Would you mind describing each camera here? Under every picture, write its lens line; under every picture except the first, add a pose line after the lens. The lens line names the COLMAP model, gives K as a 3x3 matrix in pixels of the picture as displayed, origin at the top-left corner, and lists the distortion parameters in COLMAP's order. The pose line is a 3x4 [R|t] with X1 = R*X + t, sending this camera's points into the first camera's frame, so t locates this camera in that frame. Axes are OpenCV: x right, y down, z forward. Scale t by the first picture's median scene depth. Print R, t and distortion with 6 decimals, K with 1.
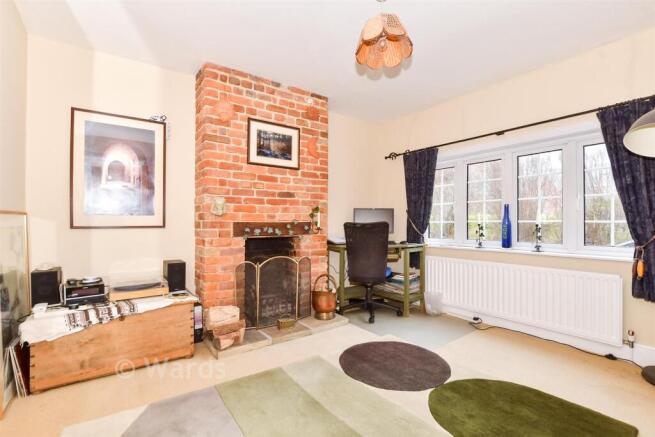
lens RADIAL K [[311.1, 0, 327.5], [0, 311.1, 218.5], [0, 0, 1]] dist [-0.001484, -0.000260]
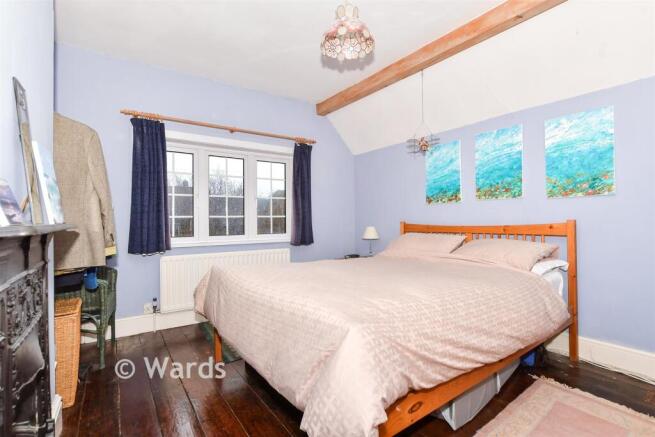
lens RADIAL K [[311.1, 0, 327.5], [0, 311.1, 218.5], [0, 0, 1]] dist [-0.001484, -0.000260]
pose [[0.002041, 0.000319, 0.999998, -0.450458], [-0.006750, 0.999977, -0.000305, 0.016546], [-0.999975, -0.006750, 0.002043, 0.569539]]
